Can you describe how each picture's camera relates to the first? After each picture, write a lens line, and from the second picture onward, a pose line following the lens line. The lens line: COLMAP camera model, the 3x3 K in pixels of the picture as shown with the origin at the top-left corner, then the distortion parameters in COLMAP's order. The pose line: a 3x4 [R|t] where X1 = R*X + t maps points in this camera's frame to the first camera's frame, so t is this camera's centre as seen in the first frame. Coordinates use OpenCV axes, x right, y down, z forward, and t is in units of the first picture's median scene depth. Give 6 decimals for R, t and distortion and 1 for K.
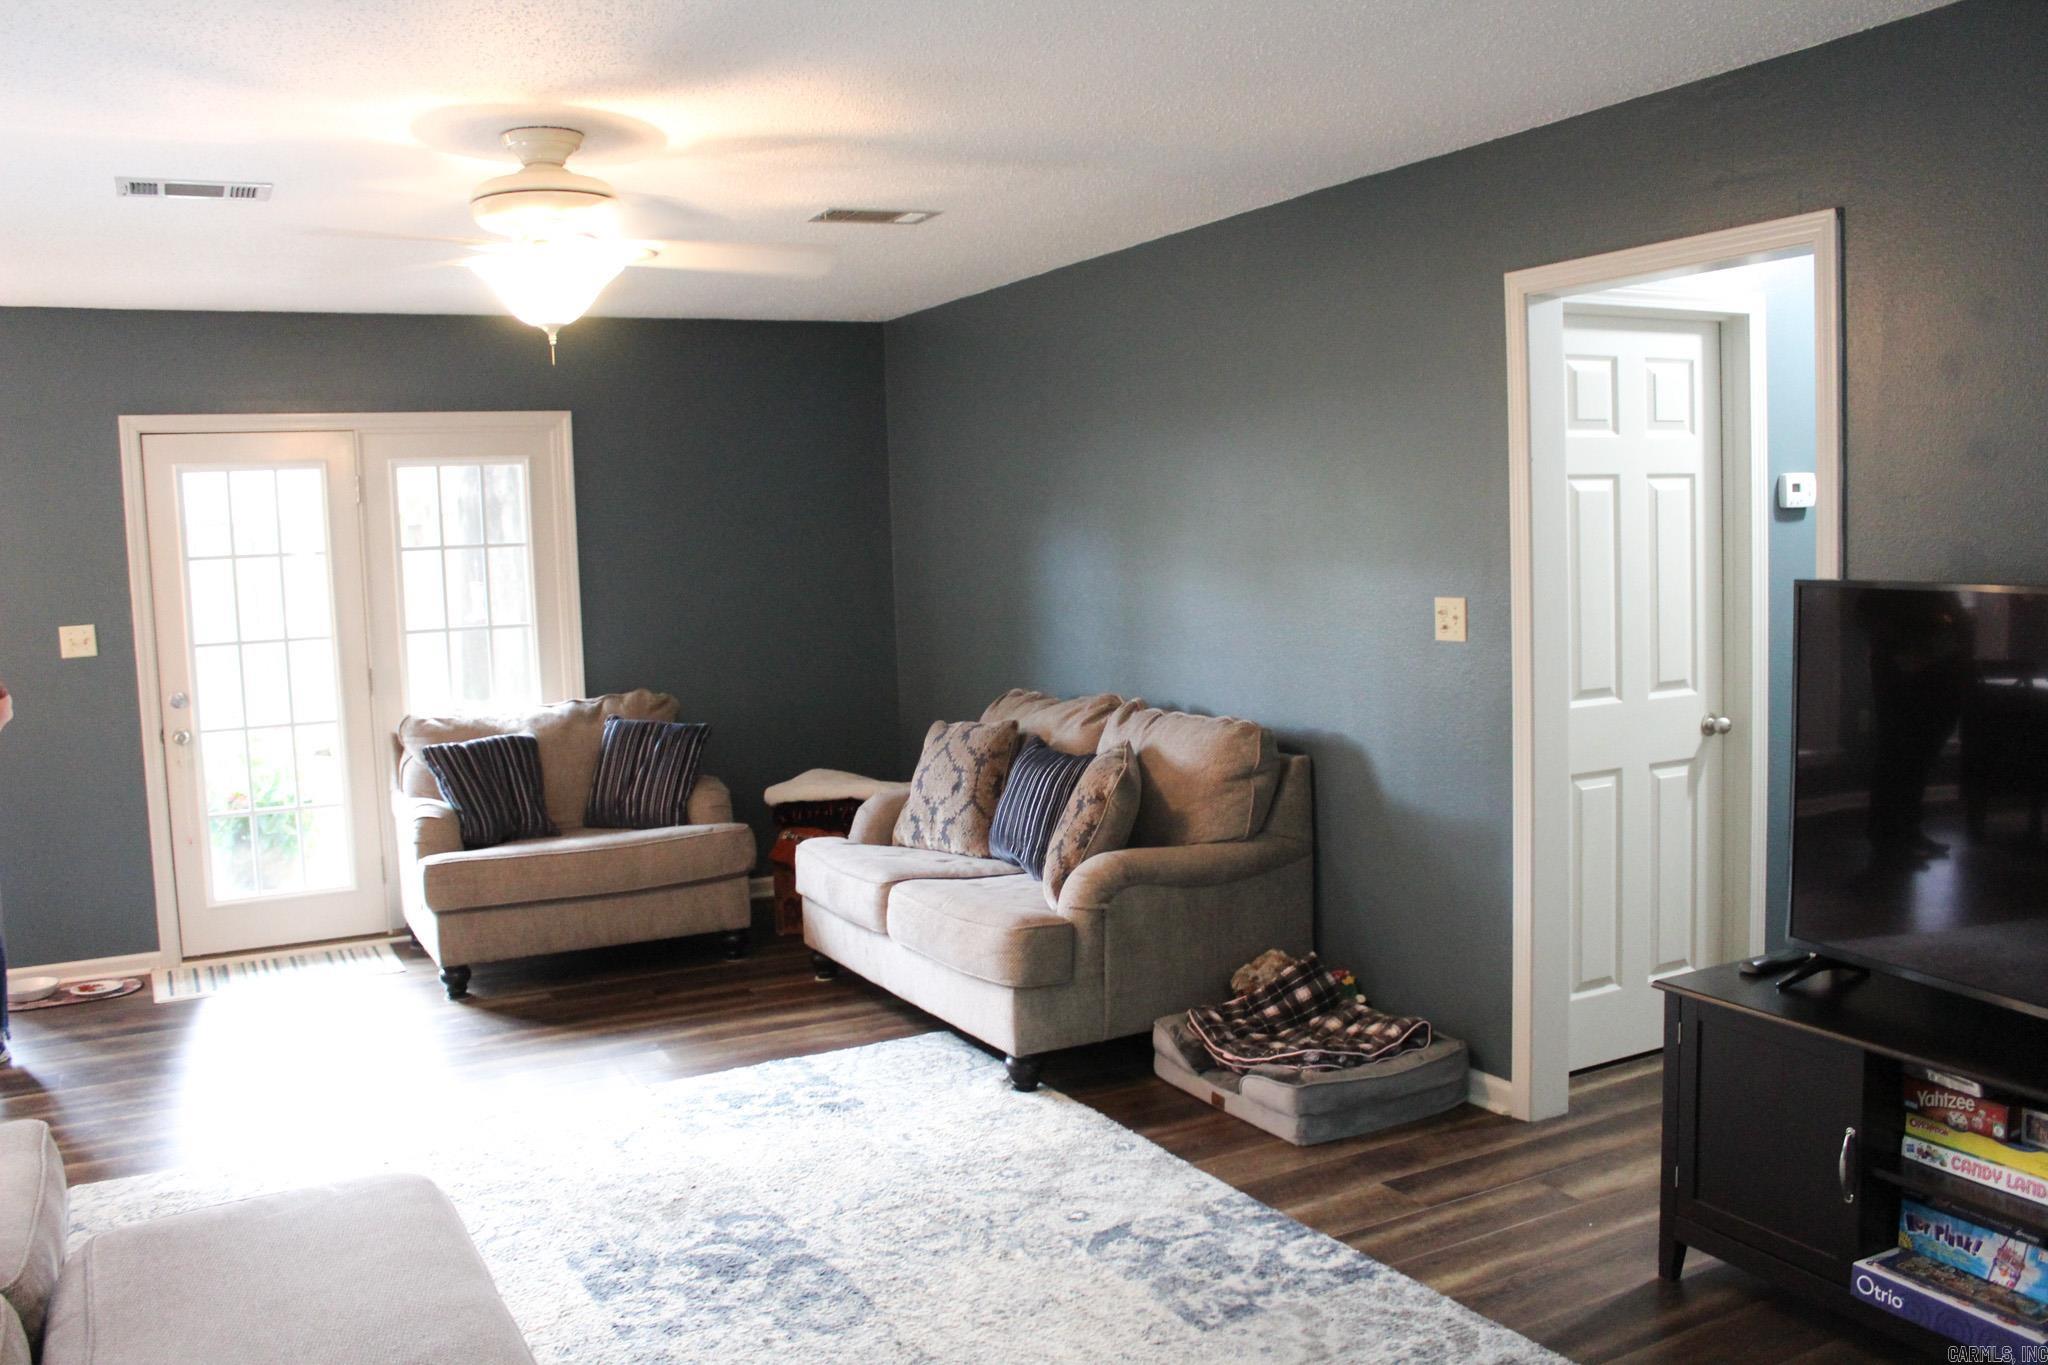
lens RADIAL K [[1707.1, 0, 1023.5], [0, 1707.1, 690.0], [0, 0, 1]] dist [-0.166759, 0.154036]
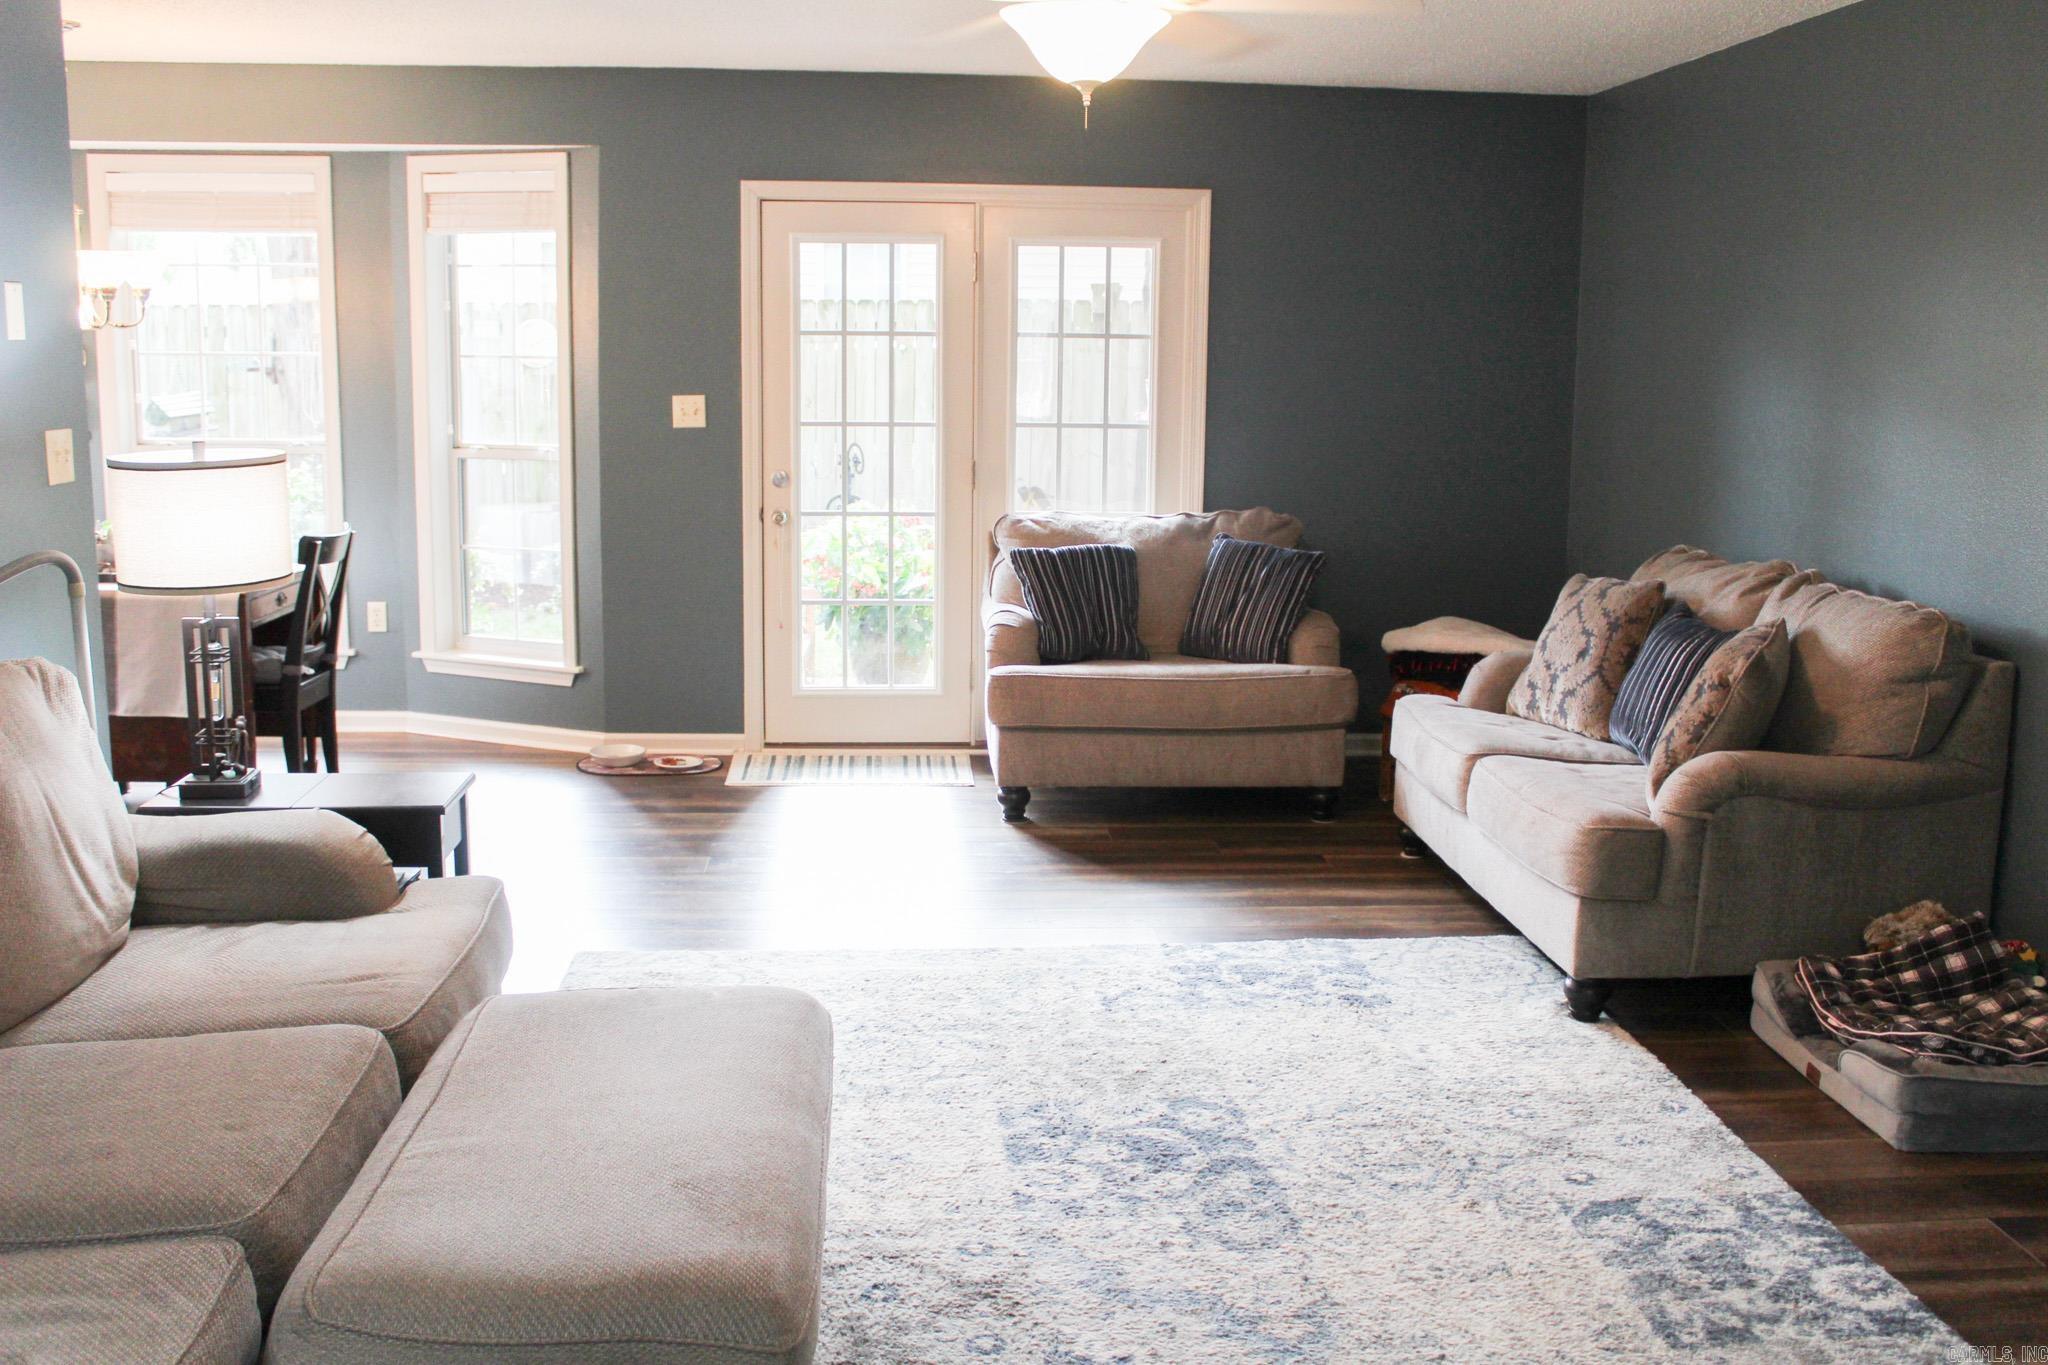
lens RADIAL K [[1902.2, 0, 1024.0], [0, 1902.2, 682.5], [0, 0, 1]] dist [-0.141154, 0.141150]
pose [[0.912962, 0.116238, -0.391138, 0.088554], [-0.082089, 0.991290, 0.102984, -0.002401], [0.399702, -0.061912, 0.914552, 0.046019]]
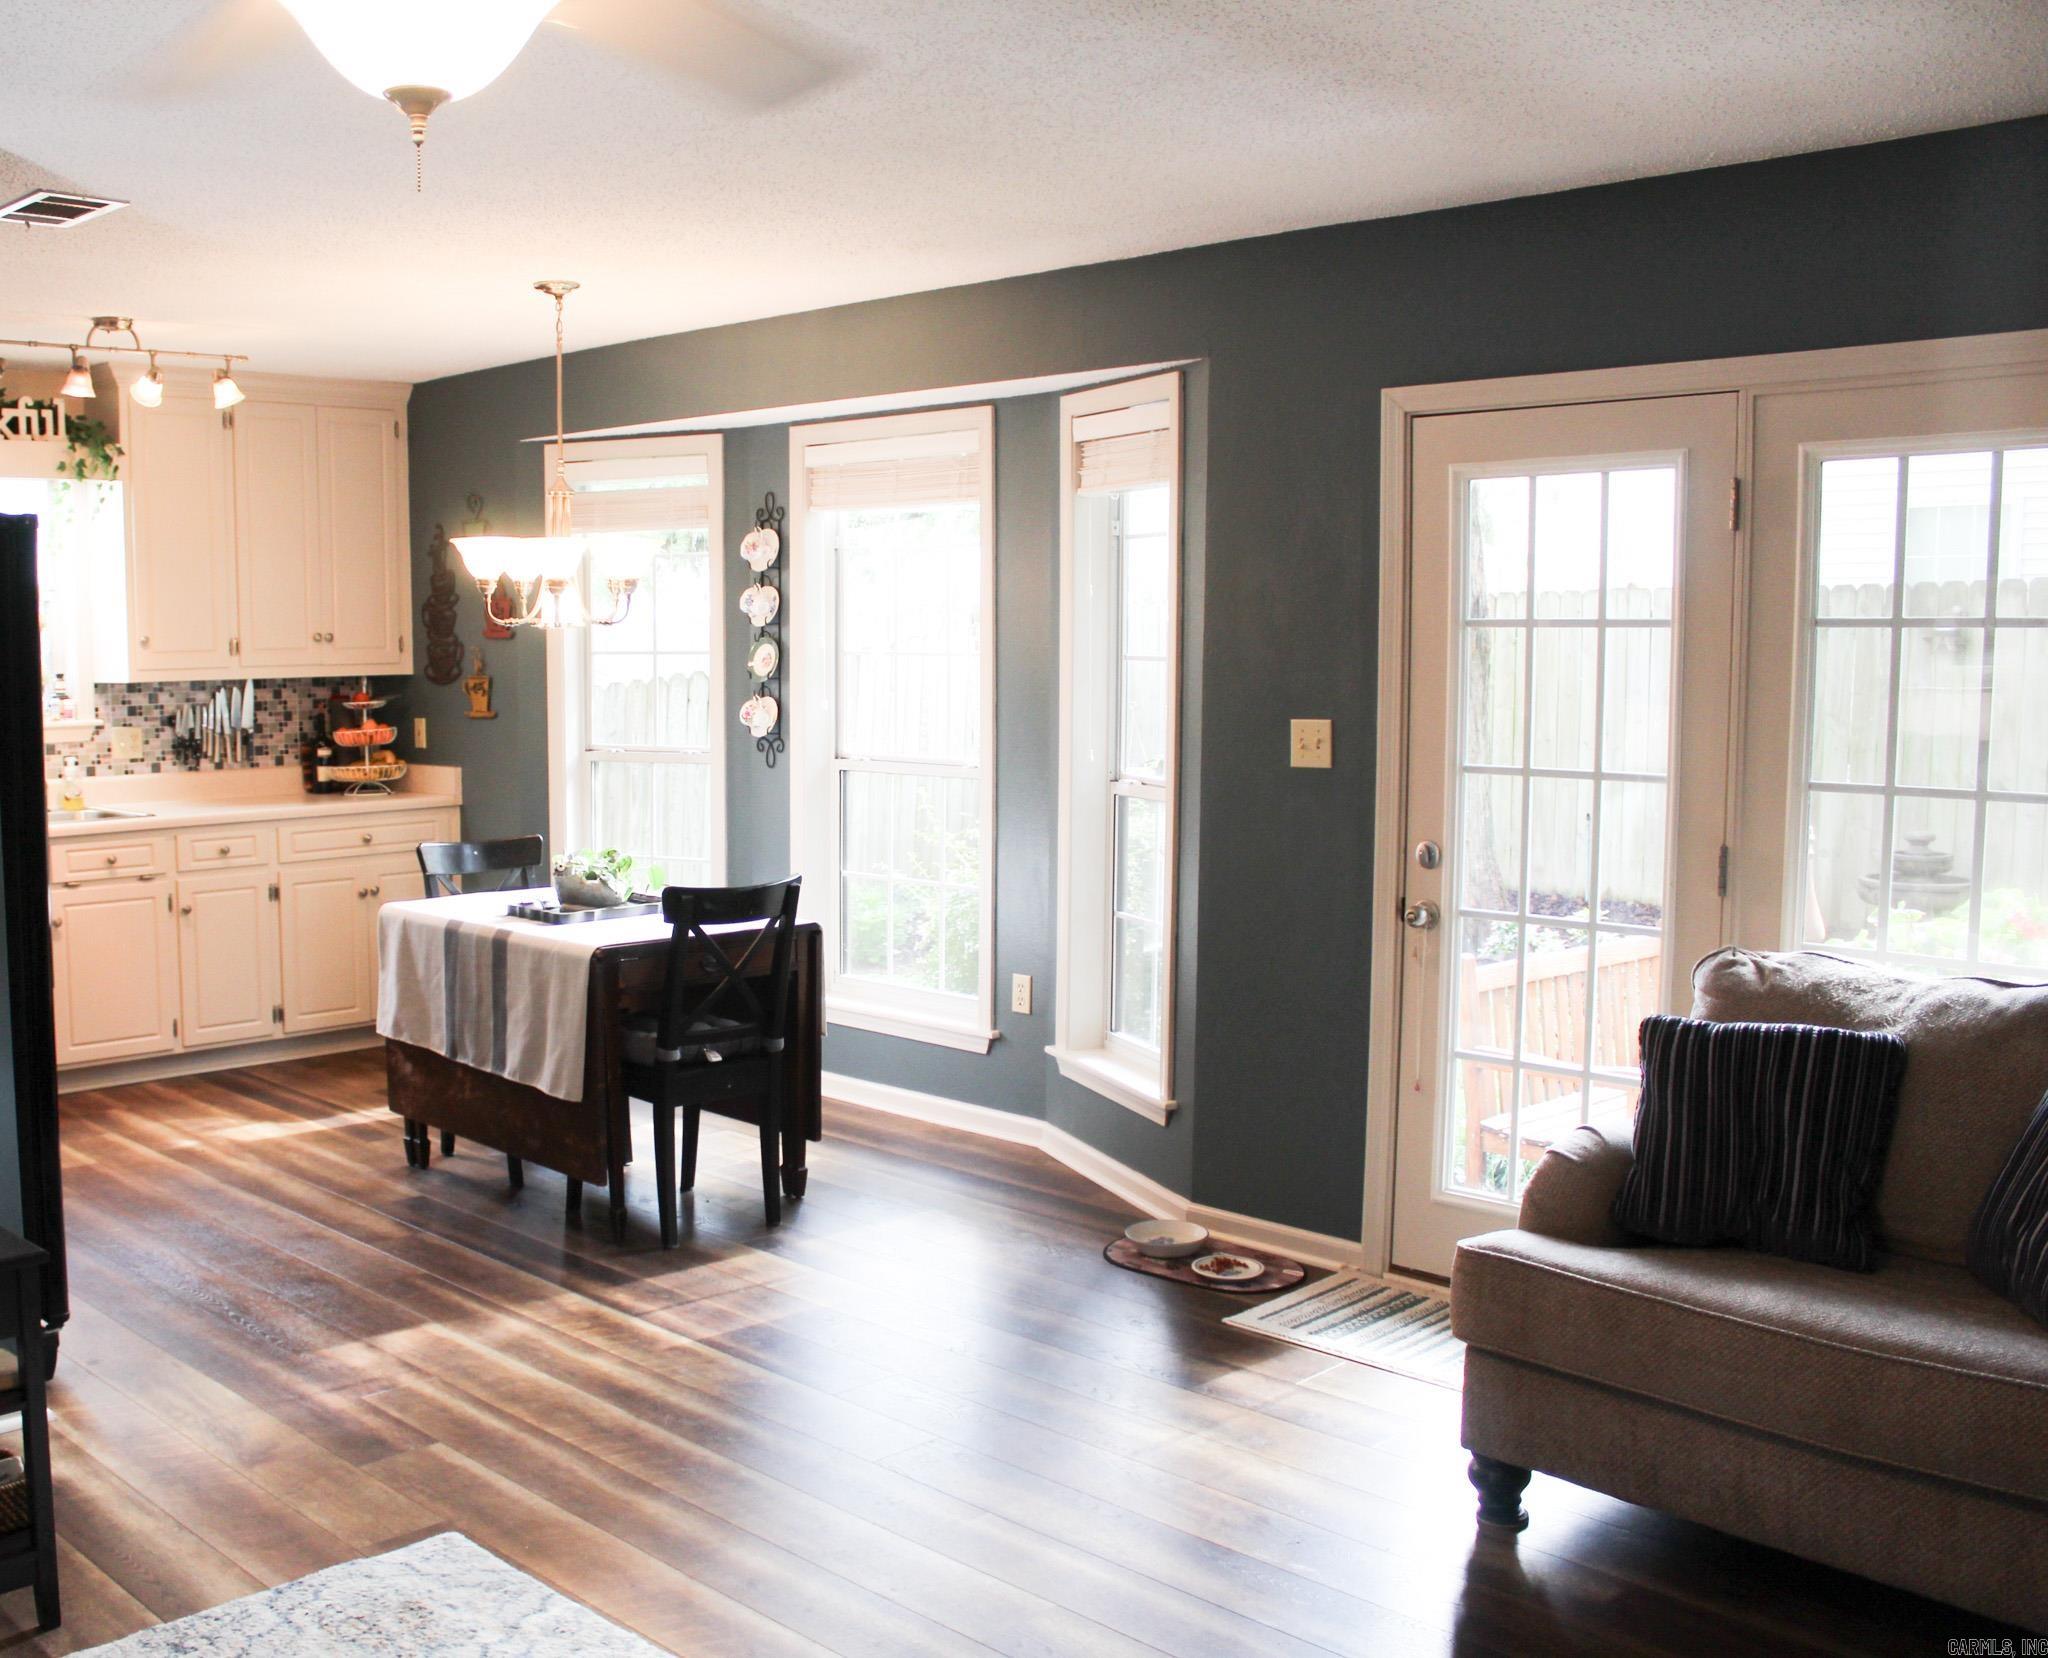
lens RADIAL K [[2052.2, 0, 833.7], [0, 2052.2, 837.9], [0, 0, 1]] dist [-0.137511, 0.004569]
pose [[0.250088, 0.128926, -0.959601, 0.196713], [-0.093317, 0.989691, 0.108649, -0.080726], [0.963716, 0.062375, 0.259541, 0.791386]]
